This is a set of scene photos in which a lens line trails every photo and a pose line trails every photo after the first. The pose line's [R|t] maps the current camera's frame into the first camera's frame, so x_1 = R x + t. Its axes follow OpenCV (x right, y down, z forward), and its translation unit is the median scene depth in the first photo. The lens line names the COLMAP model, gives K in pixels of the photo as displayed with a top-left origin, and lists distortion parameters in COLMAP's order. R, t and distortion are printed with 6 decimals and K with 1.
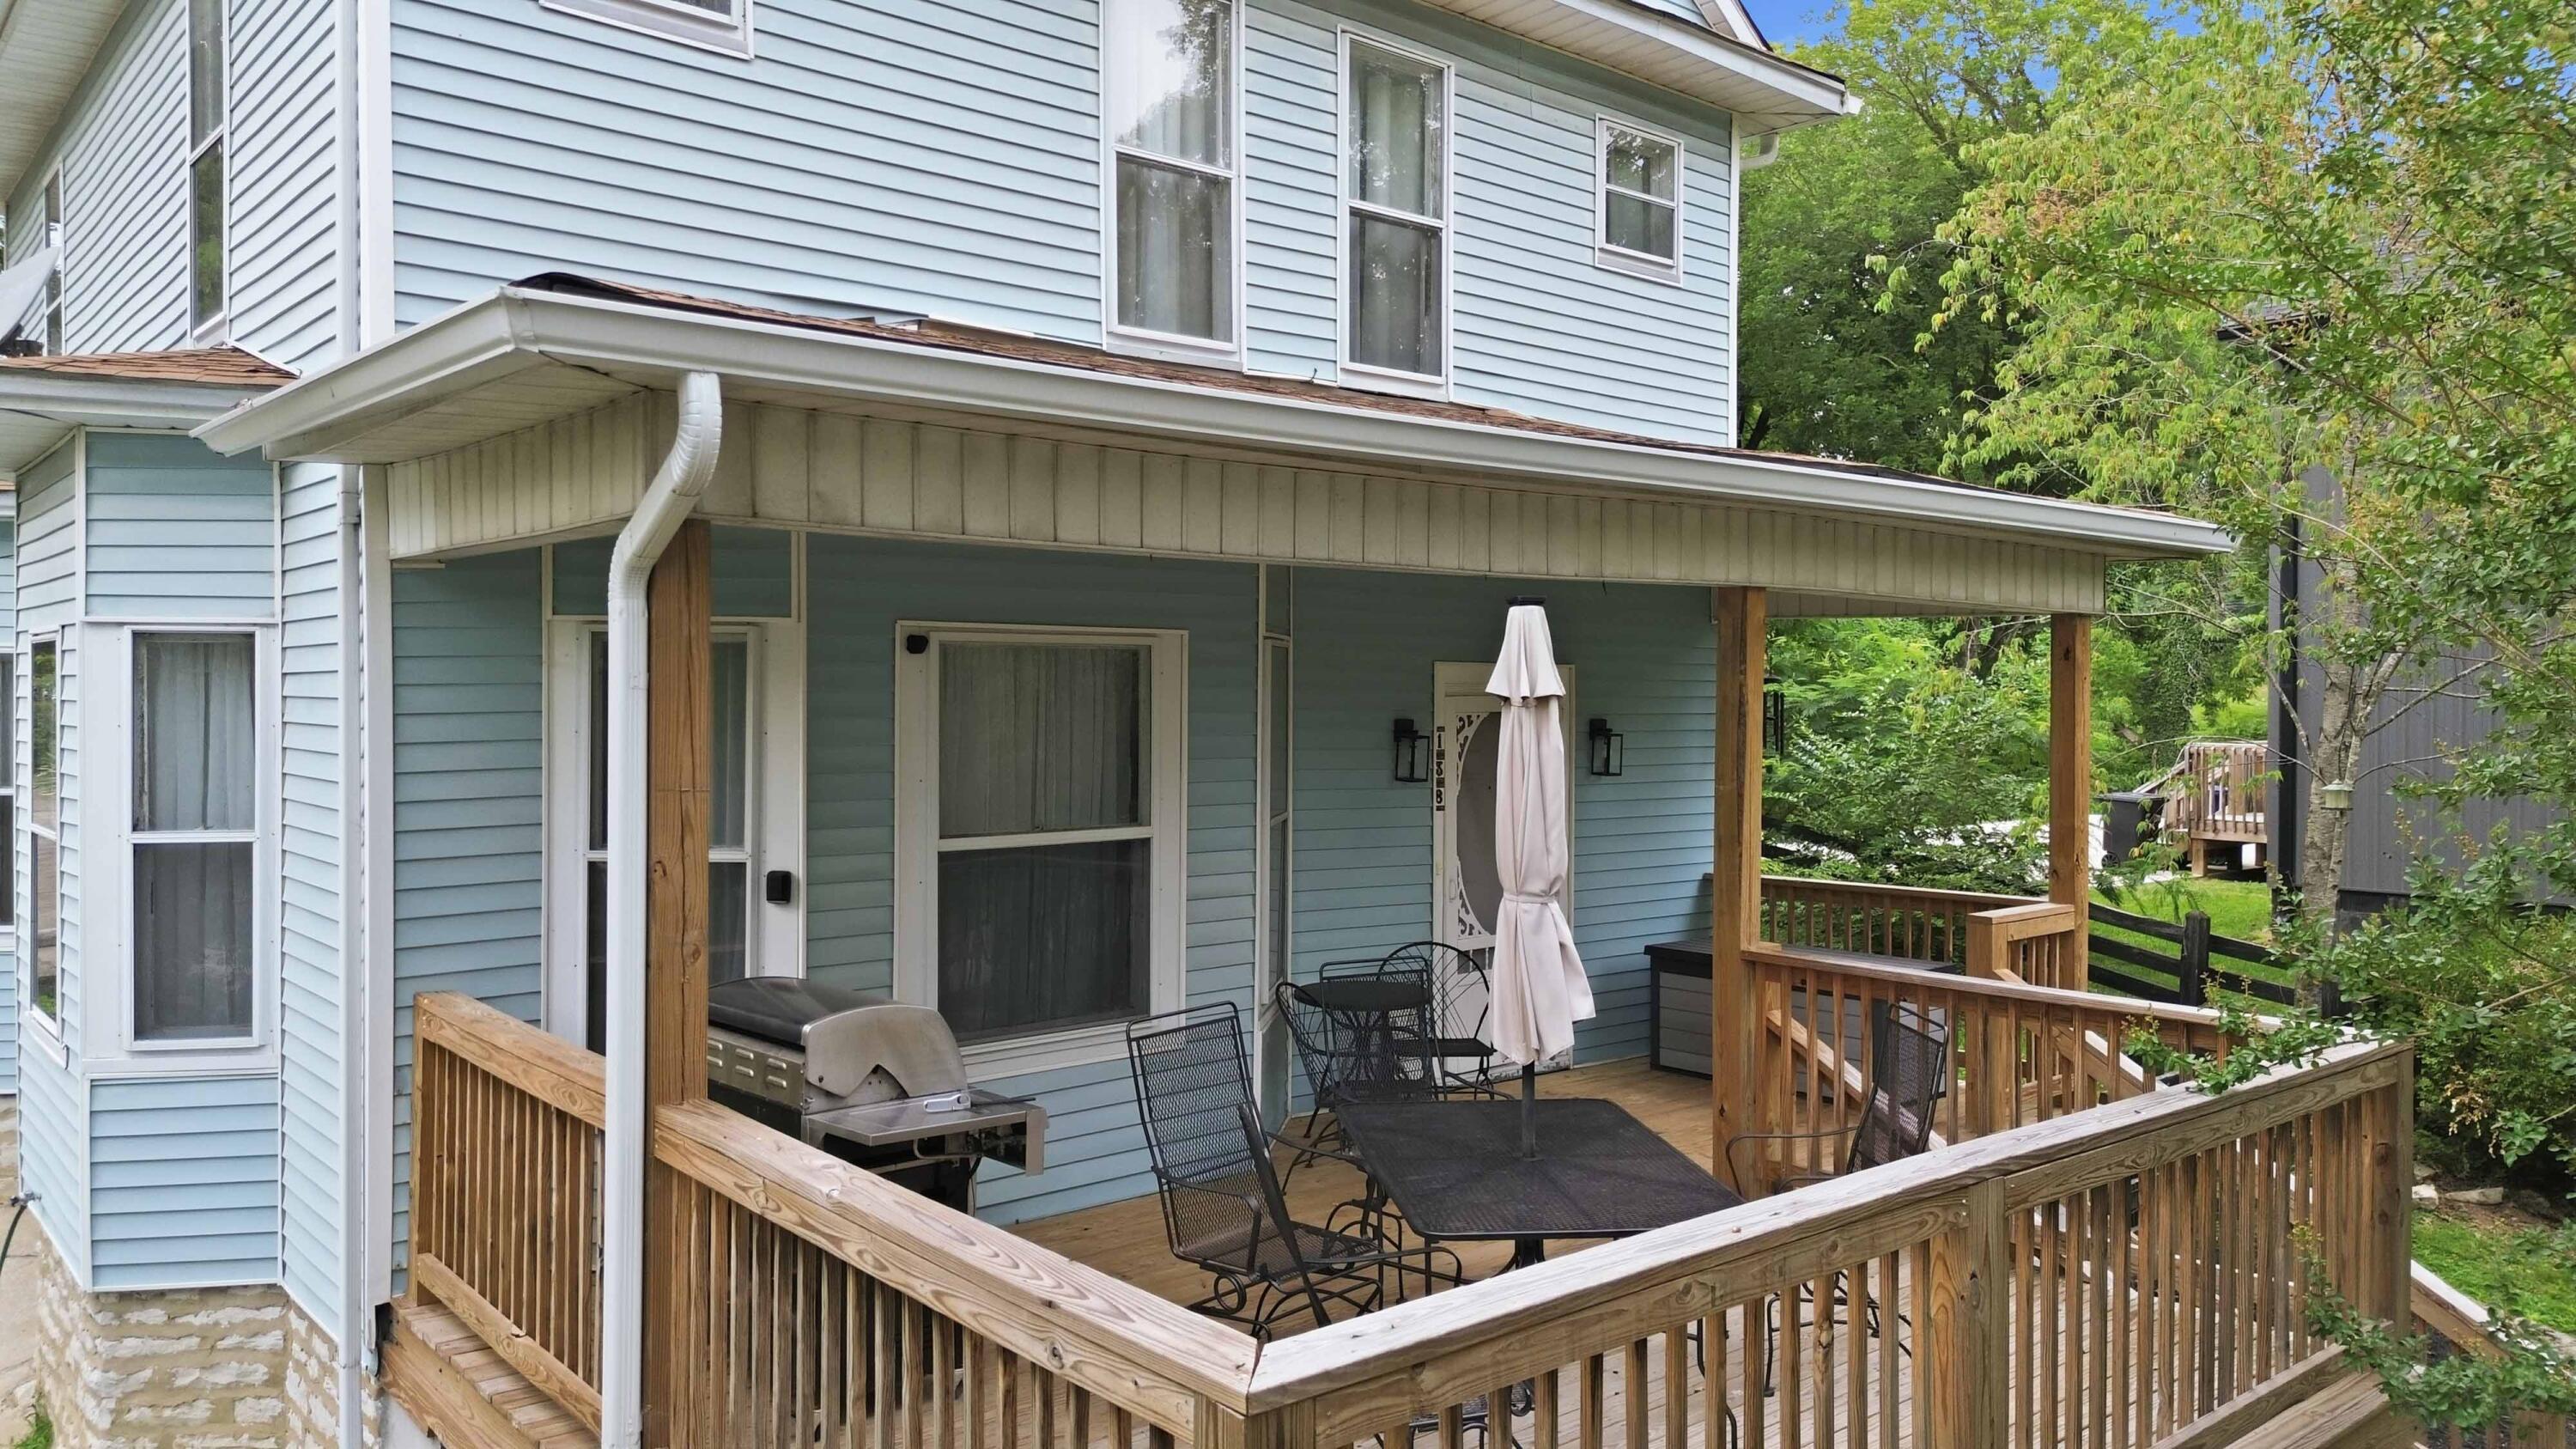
lens RADIAL K [[1796.6, 0, 1288.0], [0, 1796.6, 724.5], [0, 0, 1]] dist [0.066974, -0.000405]
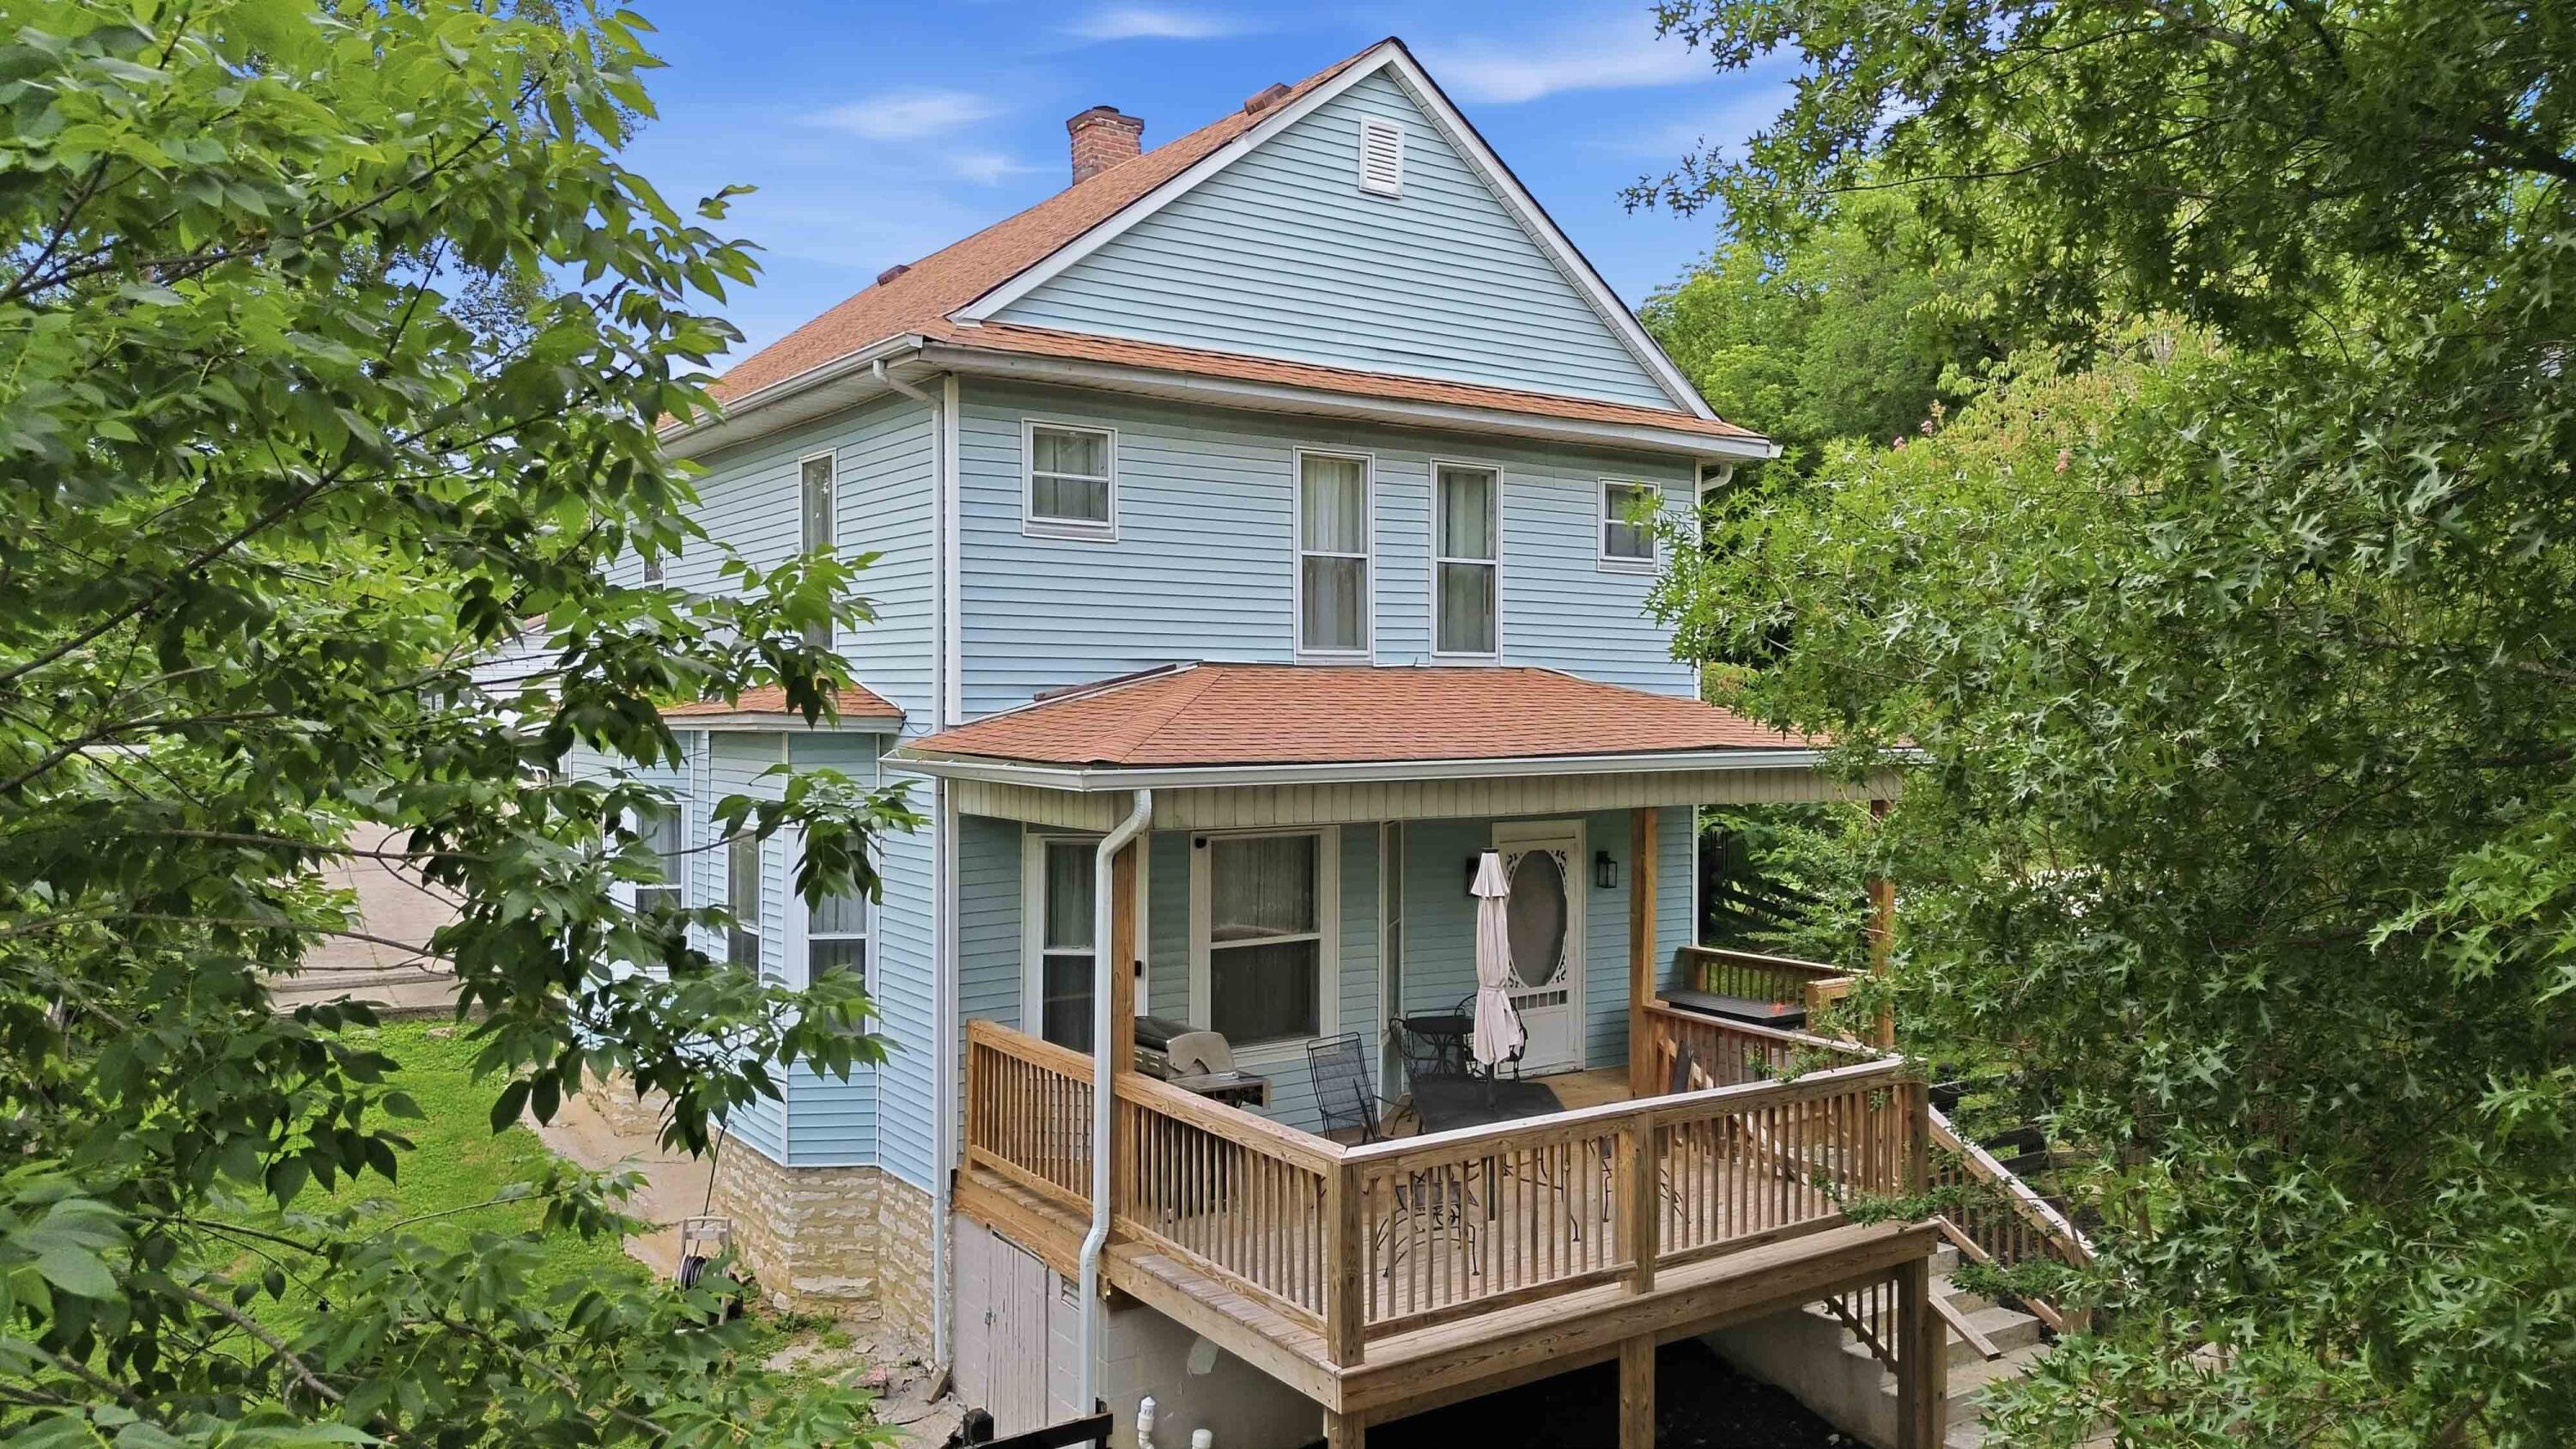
lens RADIAL K [[1793.0, 0, 1288.0], [0, 1793.0, 724.5], [0, 0, 1]] dist [0.170049, -0.000209]
pose [[0.994814, -0.000030, -0.101715, 0.085963], [-0.000056, 1.000000, -0.000838, -0.169076], [0.101715, 0.000839, 0.994813, -0.918212]]
